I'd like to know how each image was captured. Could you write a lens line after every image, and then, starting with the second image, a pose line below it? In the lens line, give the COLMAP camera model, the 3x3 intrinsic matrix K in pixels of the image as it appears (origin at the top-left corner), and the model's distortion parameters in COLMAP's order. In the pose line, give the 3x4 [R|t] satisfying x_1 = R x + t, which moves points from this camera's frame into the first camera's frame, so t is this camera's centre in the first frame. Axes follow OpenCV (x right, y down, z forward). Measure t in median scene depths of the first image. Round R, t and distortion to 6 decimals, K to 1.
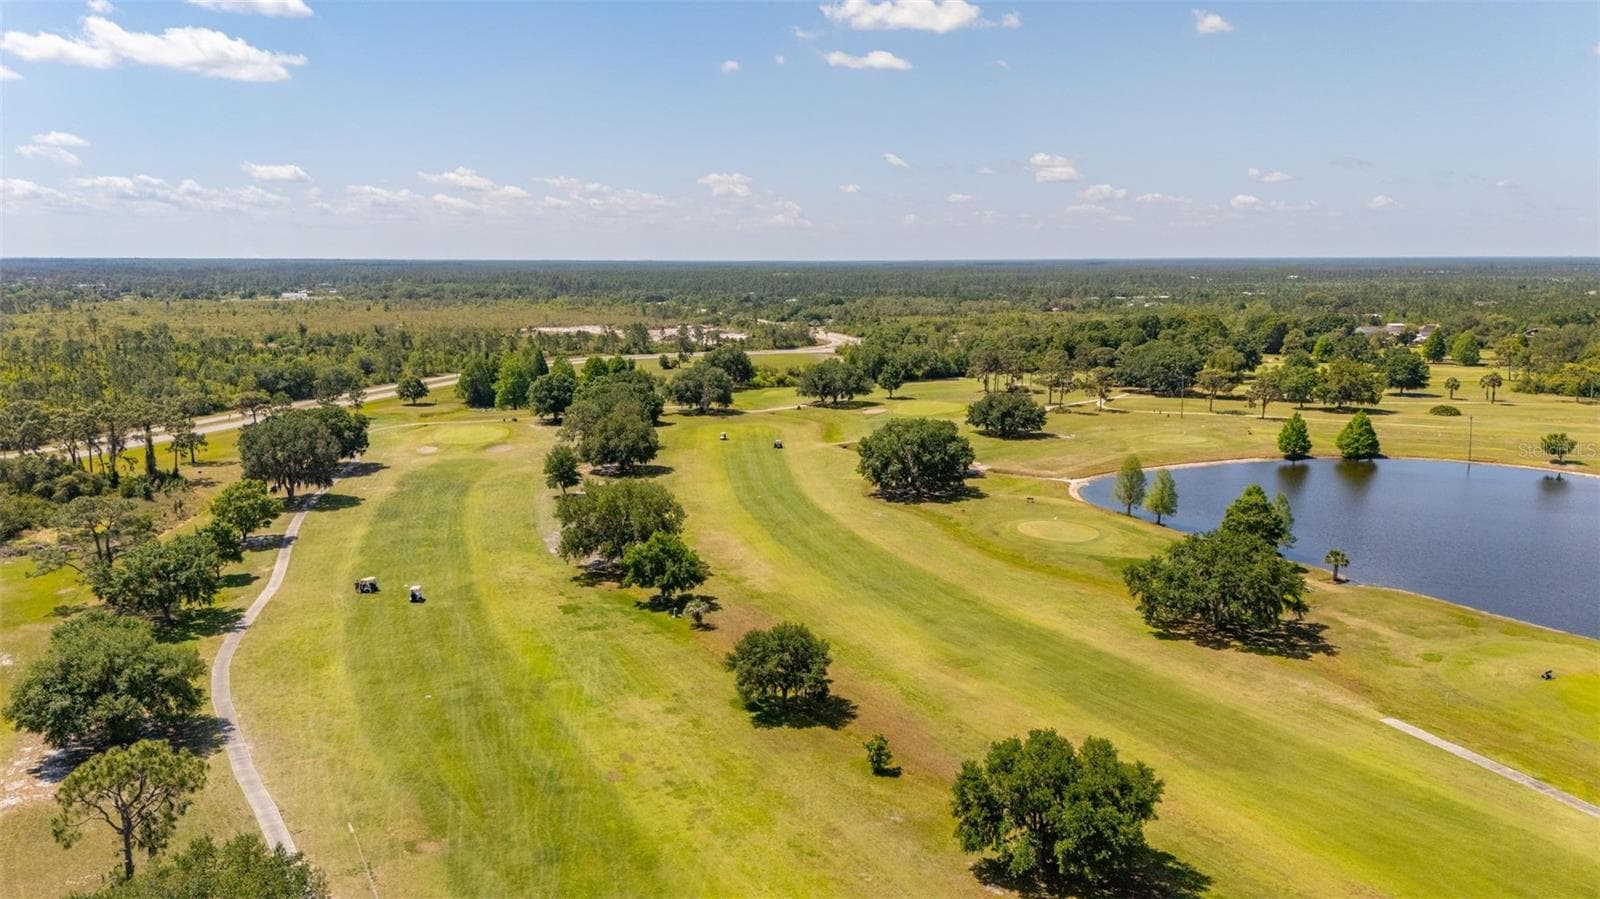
lens RADIAL K [[1175.4, 0, 799.9], [0, 1175.4, 458.0], [0, 0, 1]] dist [0.093914, -0.097532]
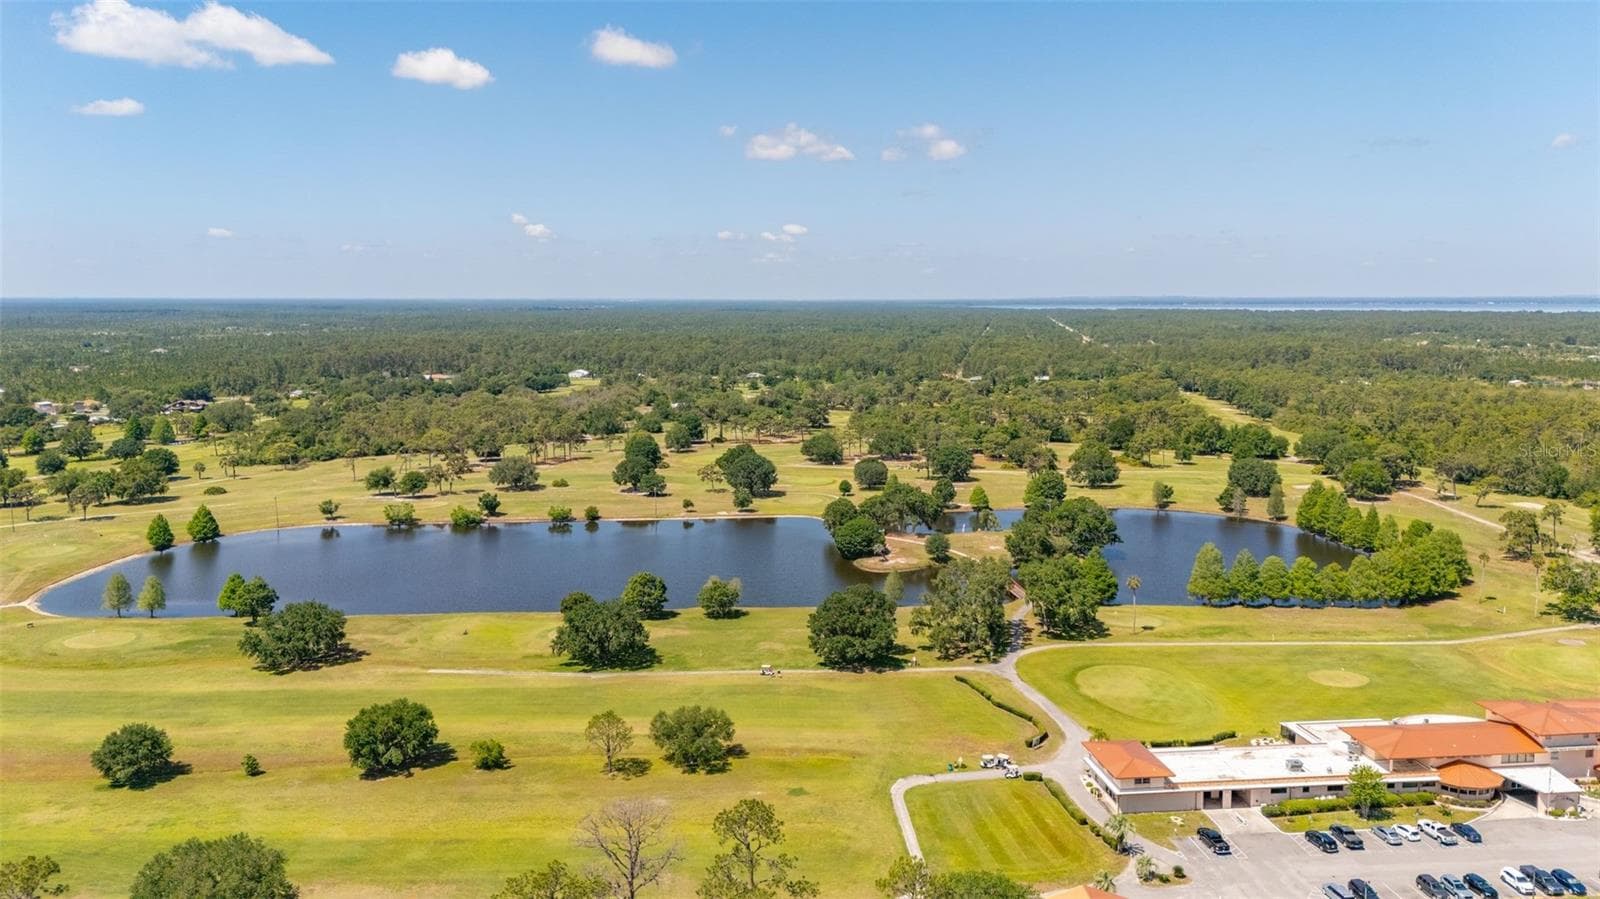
lens RADIAL K [[1175.4, 0, 799.9], [0, 1175.4, 458.0], [0, 0, 1]] dist [0.093914, -0.097532]
pose [[0.446701, -0.123191, 0.886162, -0.439363], [0.150785, 0.986673, 0.061155, -0.075510], [-0.881886, 0.106302, 0.459323, -0.236973]]
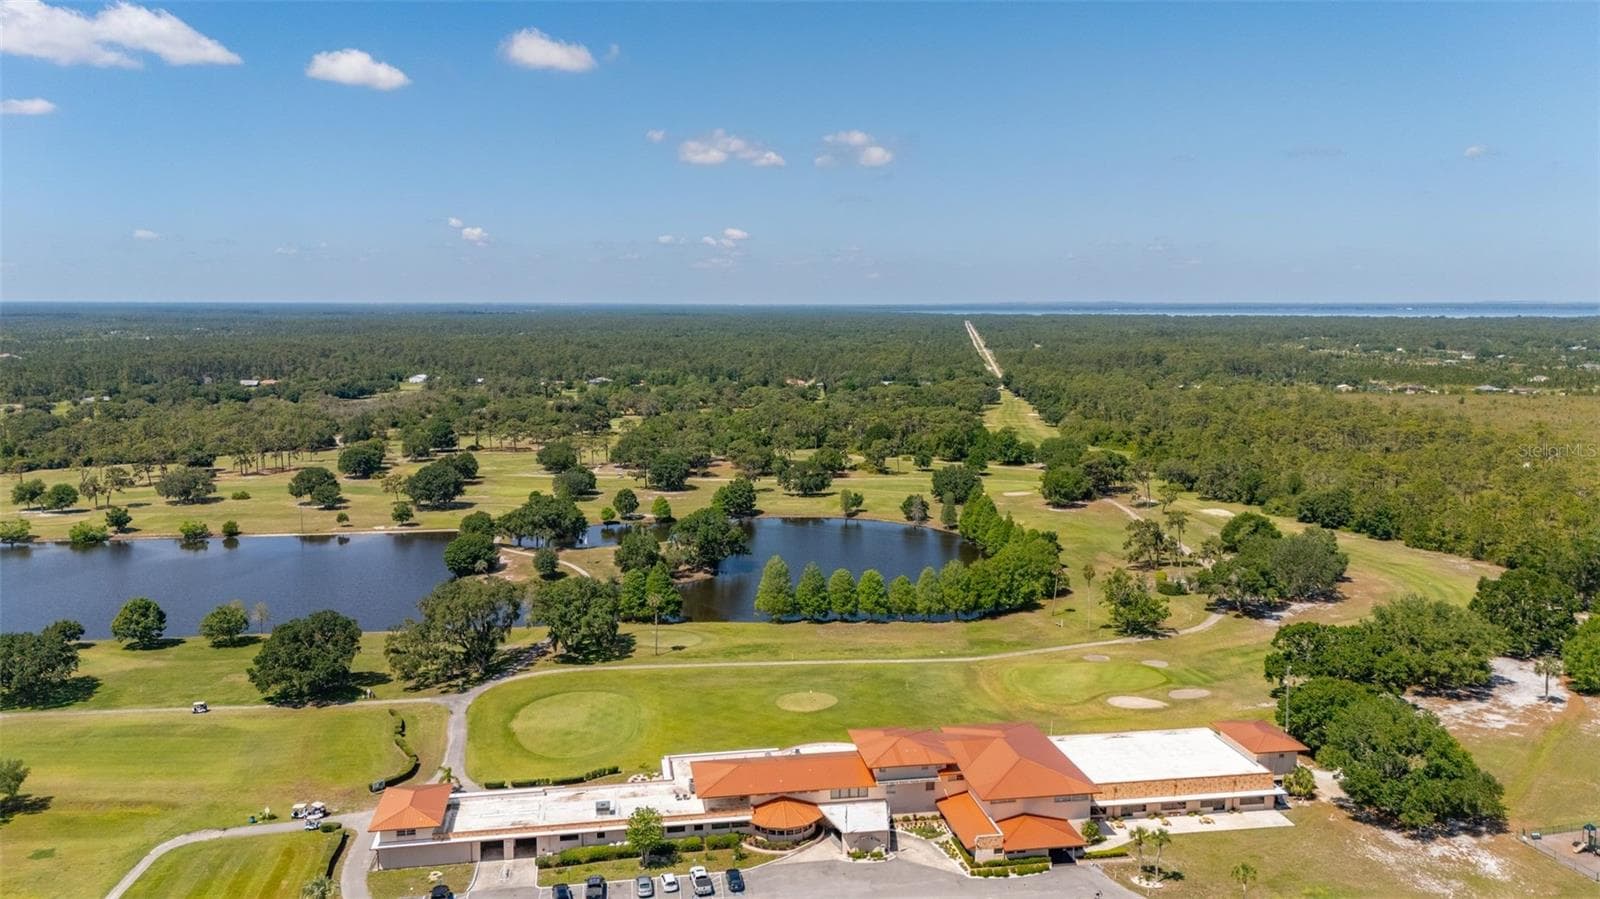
lens RADIAL K [[1174.1, 0, 800.0], [0, 1174.1, 449.5], [0, 0, 1]] dist [0.047144, -0.006406]
pose [[0.407648, -0.115600, 0.905792, -0.226778], [0.152857, 0.986596, 0.057120, -0.022997], [-0.900254, 0.115172, 0.419854, -0.531011]]
